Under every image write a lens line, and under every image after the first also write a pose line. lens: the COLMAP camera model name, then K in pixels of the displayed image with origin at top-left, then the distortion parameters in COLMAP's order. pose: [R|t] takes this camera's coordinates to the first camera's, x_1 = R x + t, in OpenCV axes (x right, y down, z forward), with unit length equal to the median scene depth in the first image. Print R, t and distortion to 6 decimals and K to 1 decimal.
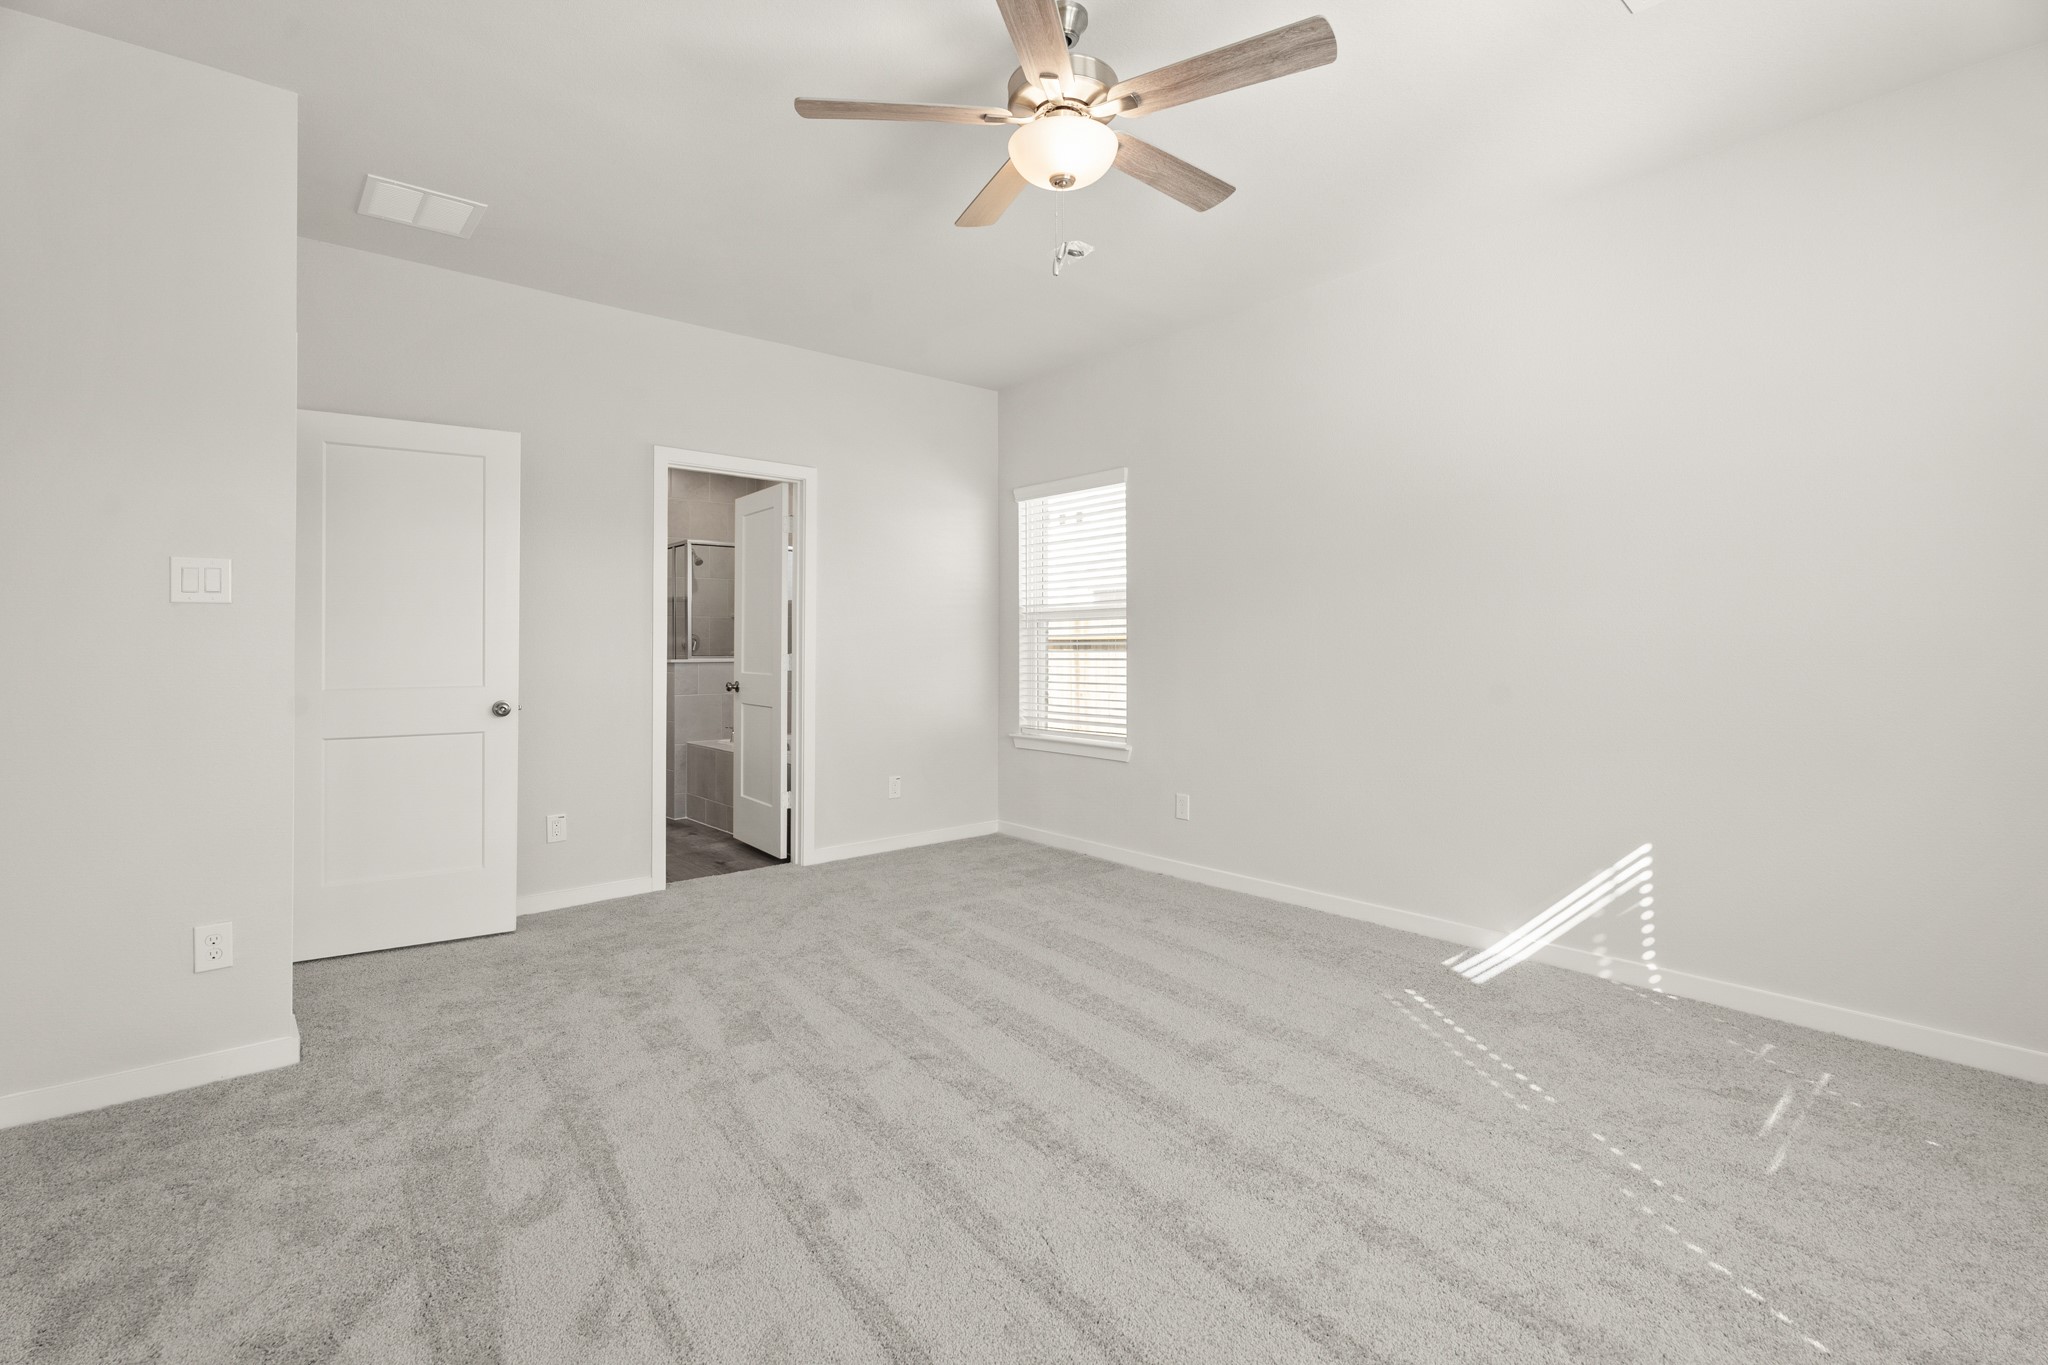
lens RADIAL K [[924.6, 0, 1026.7], [0, 924.6, 650.1], [0, 0, 1]] dist [0.014061, -0.006918]
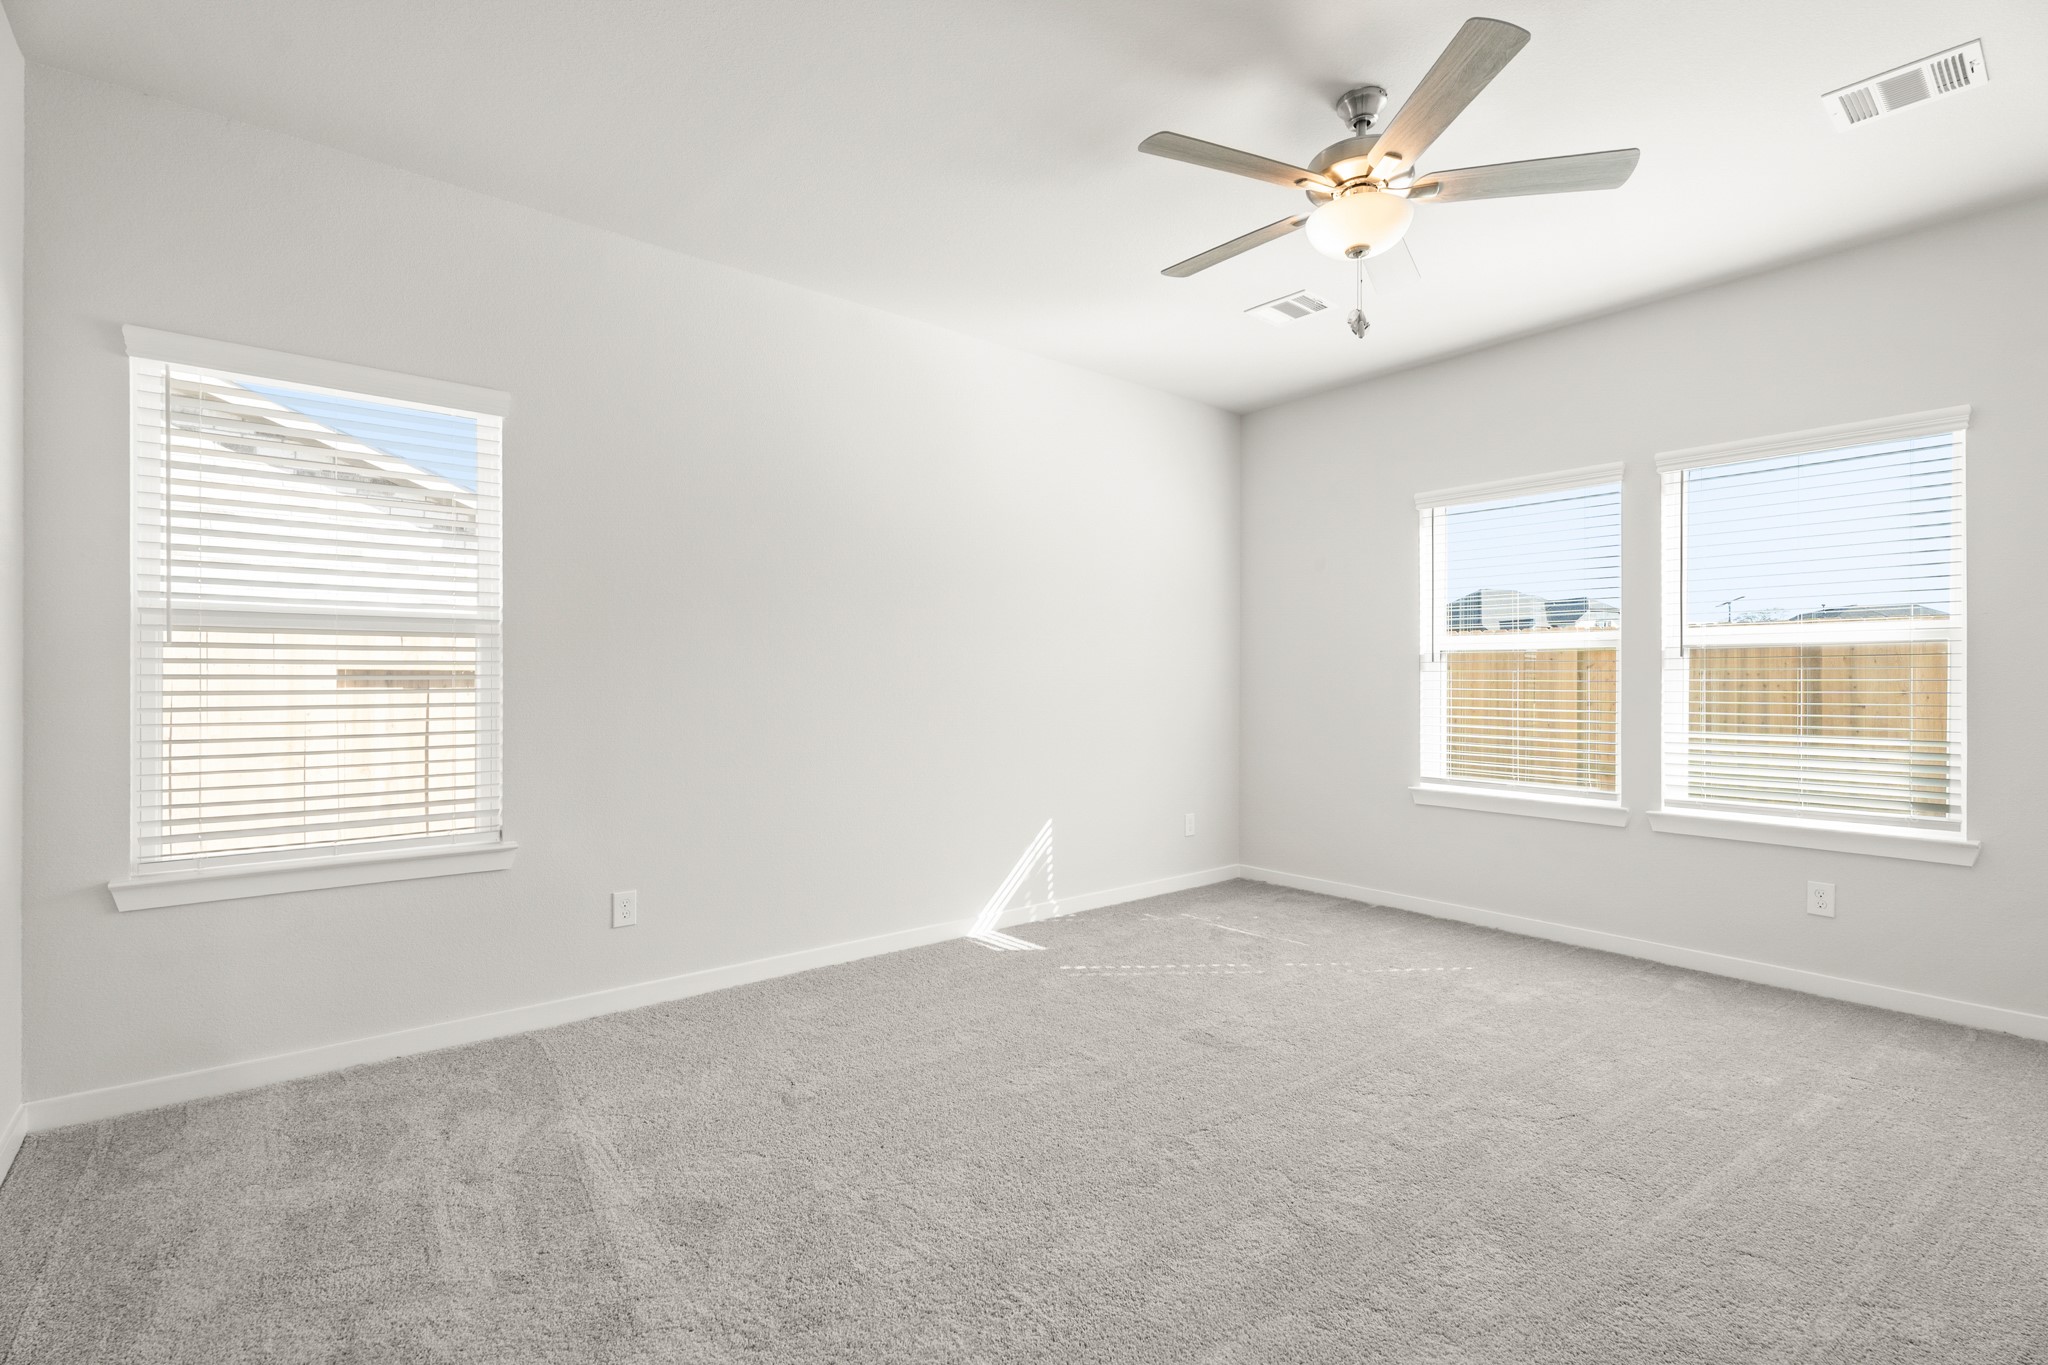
lens RADIAL K [[892.1, 0, 1024.0], [0, 892.1, 682.5], [0, 0, 1]] dist [0.001398, 0.000631]
pose [[0.032040, 0.007699, 0.999457, -0.732685], [0.002194, 0.999967, -0.007773, 0.001361], [-0.999484, 0.002442, 0.032022, 0.969725]]
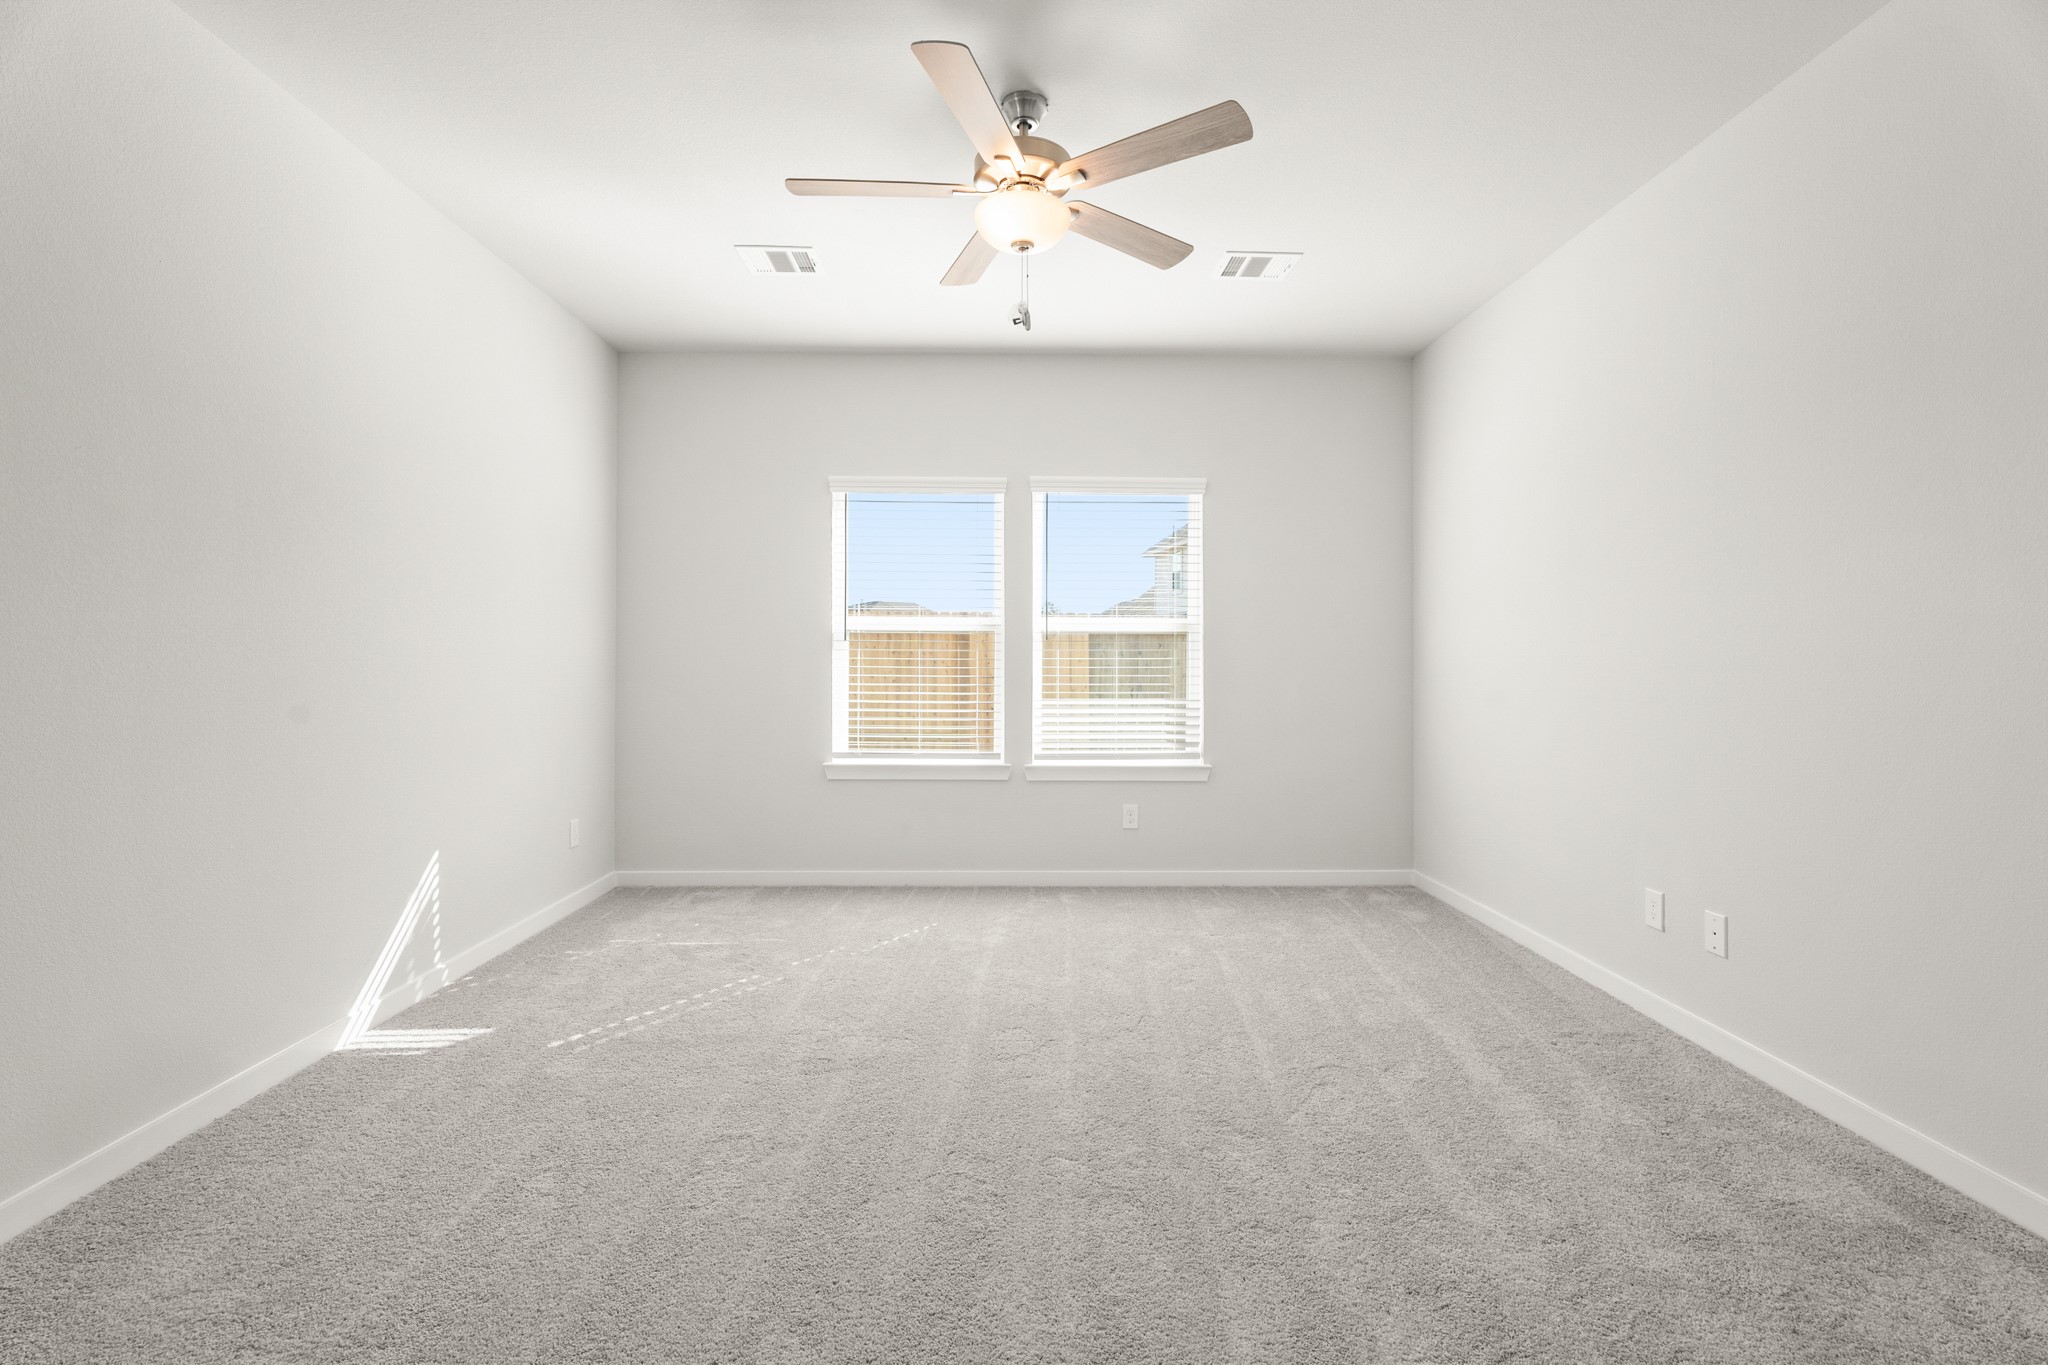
lens RADIAL K [[916.7, 0, 983.9], [0, 916.7, 648.7], [0, 0, 1]] dist [-0.000366, 0.001001]
pose [[-0.747929, 0.015126, 0.663606, -0.477039], [0.005830, 0.999851, -0.016219, -0.001007], [-0.663753, -0.008262, -0.747906, 1.332488]]
